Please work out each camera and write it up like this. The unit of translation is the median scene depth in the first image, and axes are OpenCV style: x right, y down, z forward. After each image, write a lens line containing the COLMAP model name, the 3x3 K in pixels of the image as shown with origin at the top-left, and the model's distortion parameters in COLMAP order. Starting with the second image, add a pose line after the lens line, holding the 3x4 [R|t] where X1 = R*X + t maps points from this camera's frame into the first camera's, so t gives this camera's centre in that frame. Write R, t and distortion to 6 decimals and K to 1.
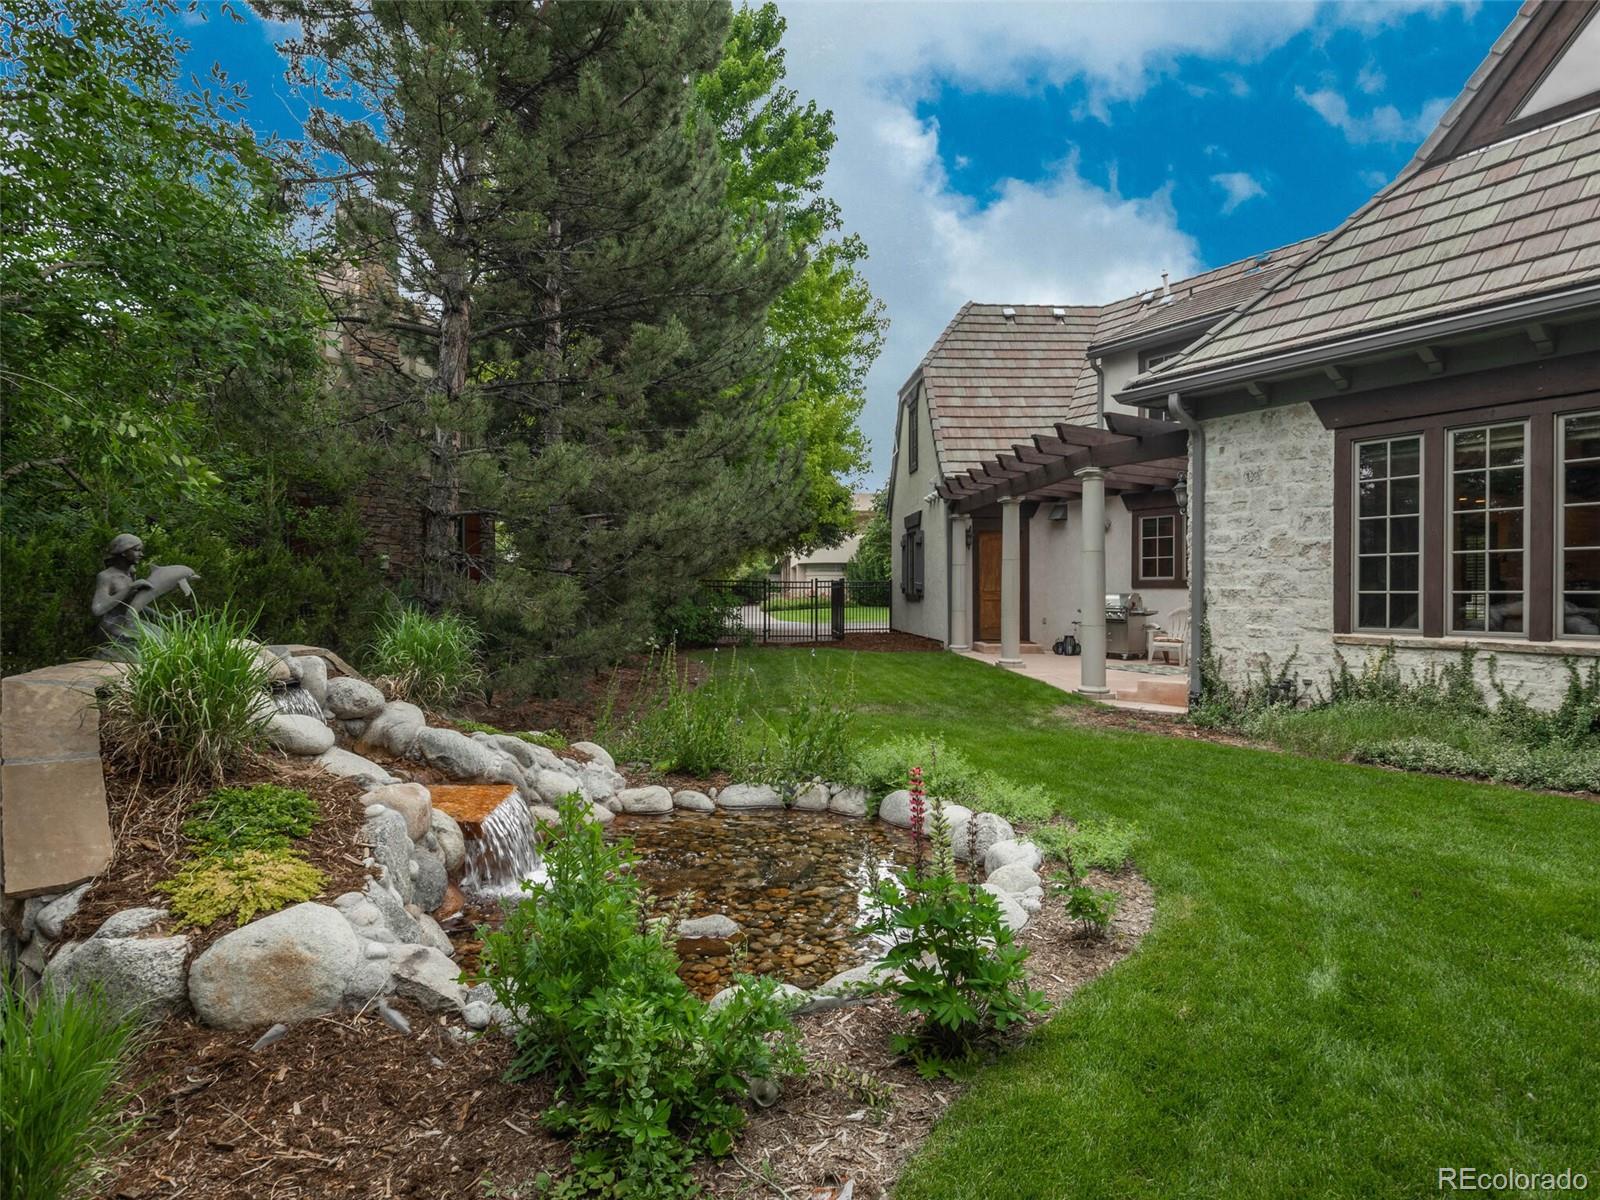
lens RADIAL K [[908.8, 0, 803.5], [0, 908.8, 601.1], [0, 0, 1]] dist [0.000519, -0.000531]
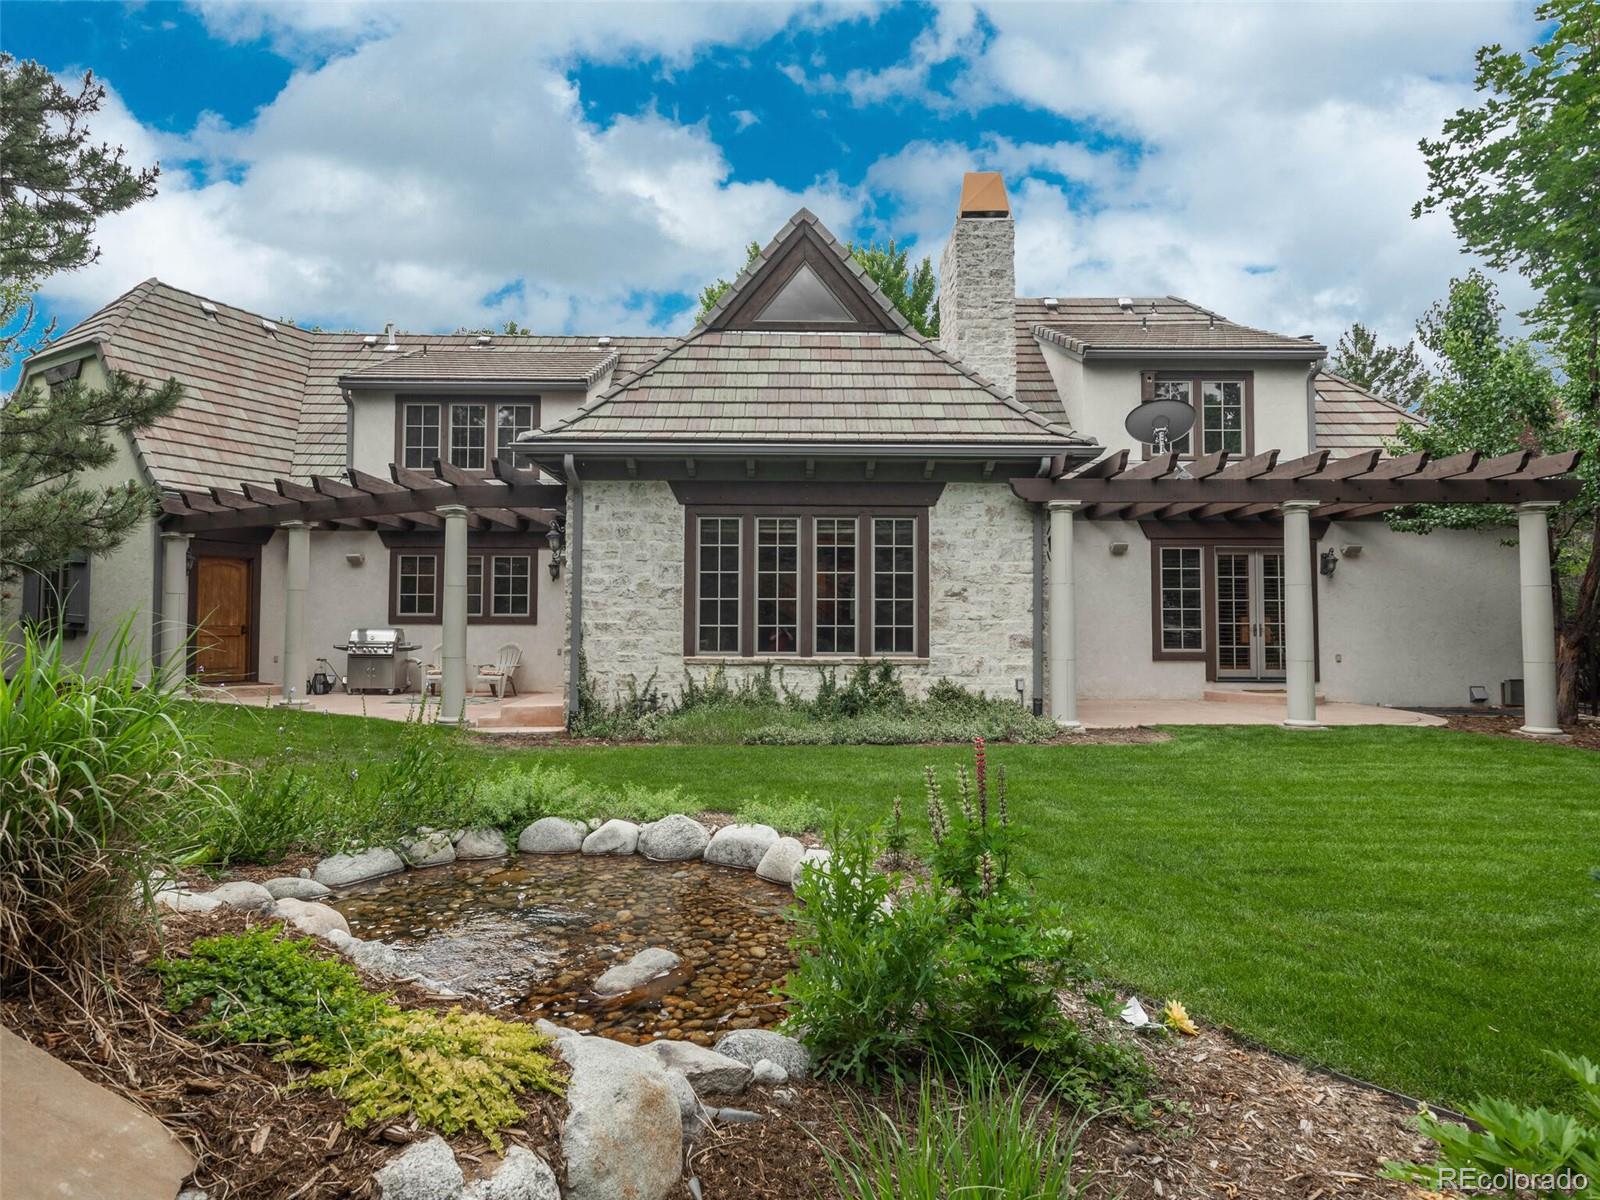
lens RADIAL K [[866.0, 0, 803.6], [0, 866.0, 597.0], [0, 0, 1]] dist [0.006449, 0.000956]
pose [[0.504414, 0.038907, 0.862585, -0.411934], [0.006822, 0.998774, -0.049039, 0.011327], [-0.863435, 0.030620, 0.503530, 0.196758]]
